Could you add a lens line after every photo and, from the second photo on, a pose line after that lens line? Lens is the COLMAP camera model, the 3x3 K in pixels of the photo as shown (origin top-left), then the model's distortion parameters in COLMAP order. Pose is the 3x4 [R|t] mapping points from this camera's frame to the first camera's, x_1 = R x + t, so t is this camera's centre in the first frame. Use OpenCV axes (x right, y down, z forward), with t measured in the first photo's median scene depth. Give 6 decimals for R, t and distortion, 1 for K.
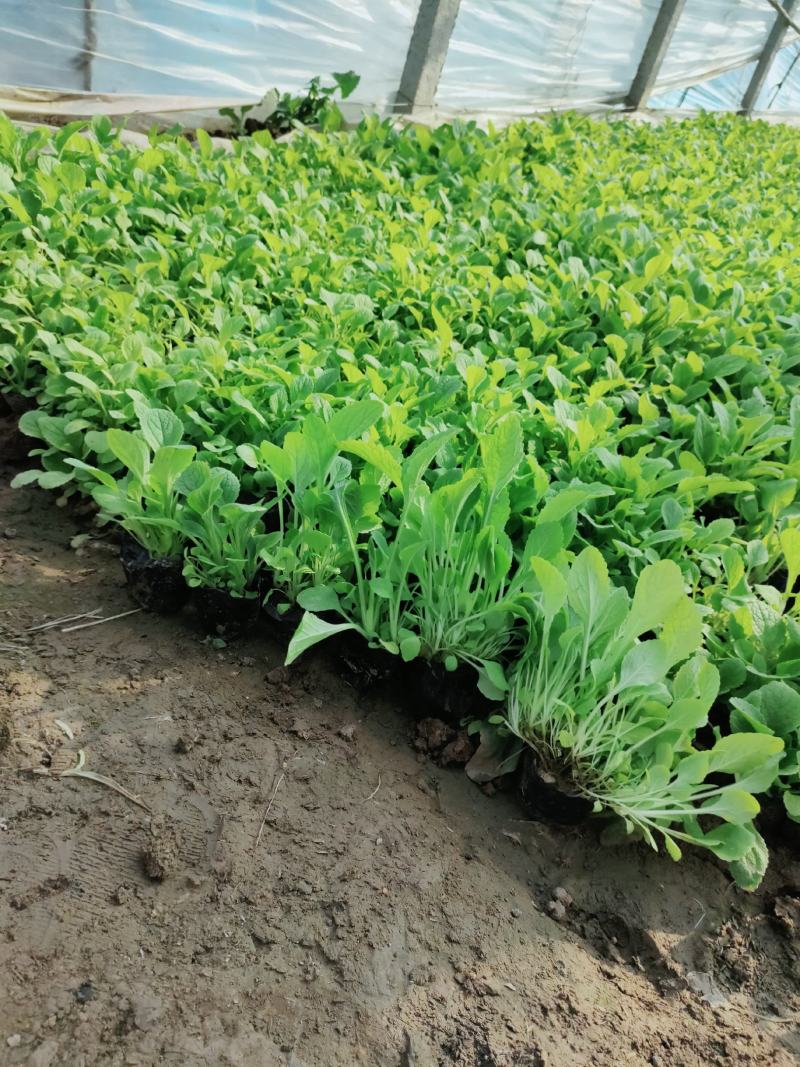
lens RADIAL K [[806.6, 0, 400.0], [0, 806.6, 533.5], [0, 0, 1]] dist [0.020739, -0.014417]
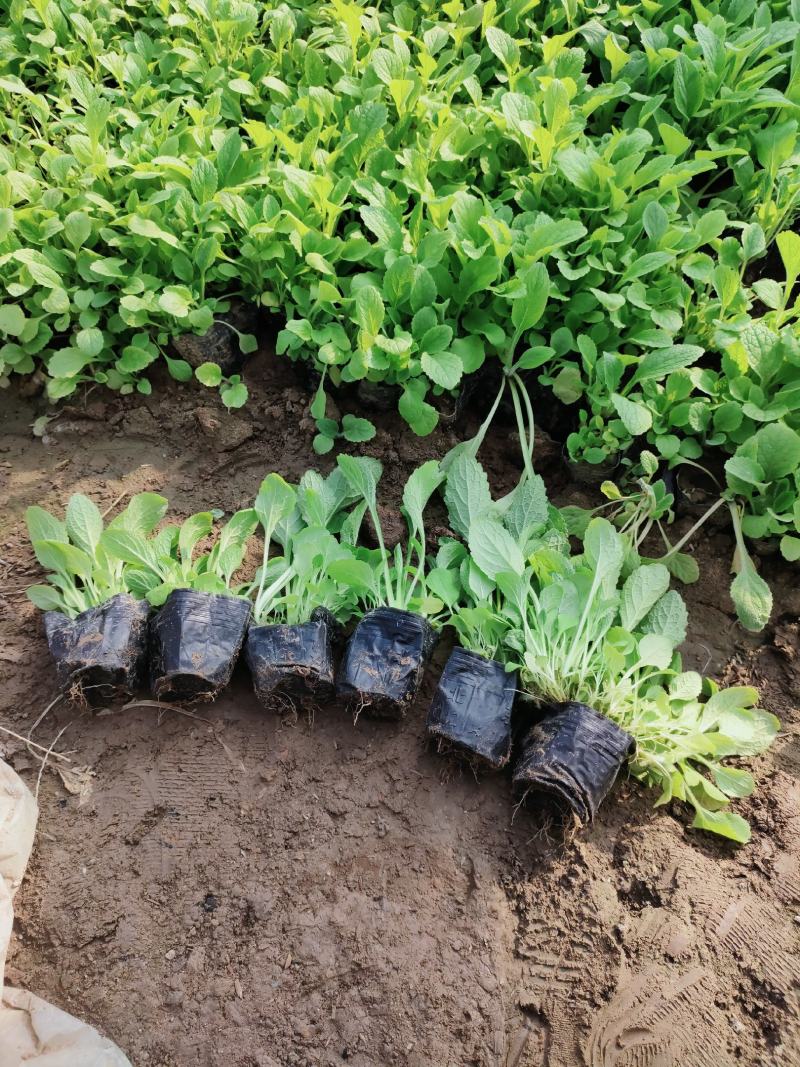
lens RADIAL K [[795.2, 0, 398.6], [0, 795.2, 529.5], [0, 0, 1]] dist [0.052625, -0.073636]
pose [[0.969694, -0.229854, -0.082824, 0.089076], [0.241935, 0.856105, 0.456675, -0.294208], [-0.034063, -0.462873, 0.885770, 0.116628]]
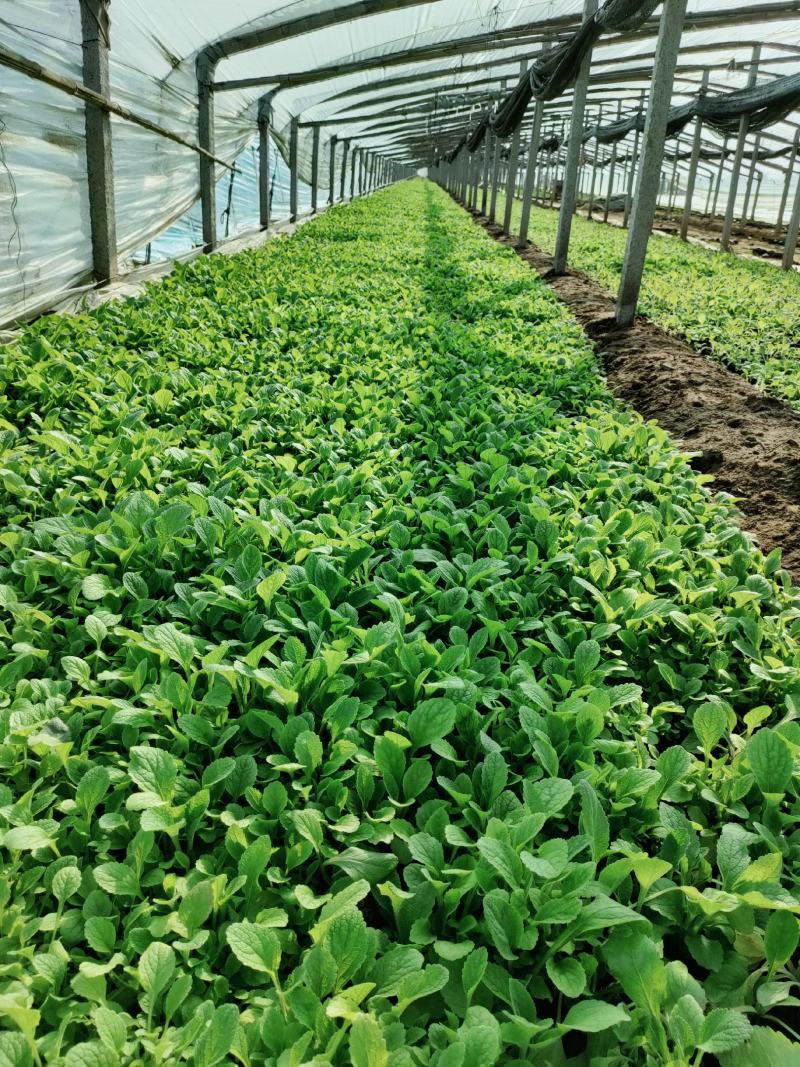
lens RADIAL K [[788.9, 0, 400.0], [0, 788.9, 533.5], [0, 0, 1]] dist [0.114472, -0.149187]
pose [[0.808668, -0.377494, 0.451170, 0.236413], [0.425896, 0.904750, -0.006362, -0.734488], [-0.405794, 0.197296, 0.892415, 0.668068]]
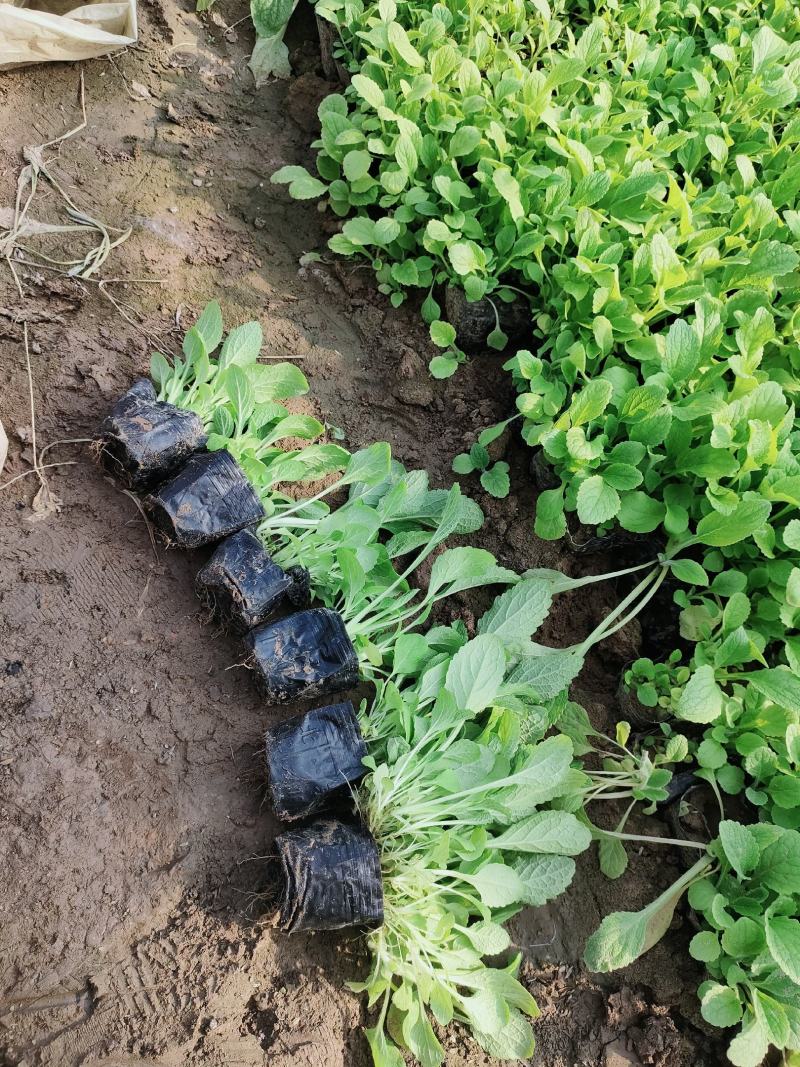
lens RADIAL K [[795.2, 0, 398.6], [0, 795.2, 529.5], [0, 0, 1]] dist [0.052625, -0.073636]
pose [[0.756408, 0.561665, -0.335230, 0.282228], [-0.366638, 0.788495, 0.493814, -0.346911], [0.541685, -0.250617, 0.802352, 0.244263]]
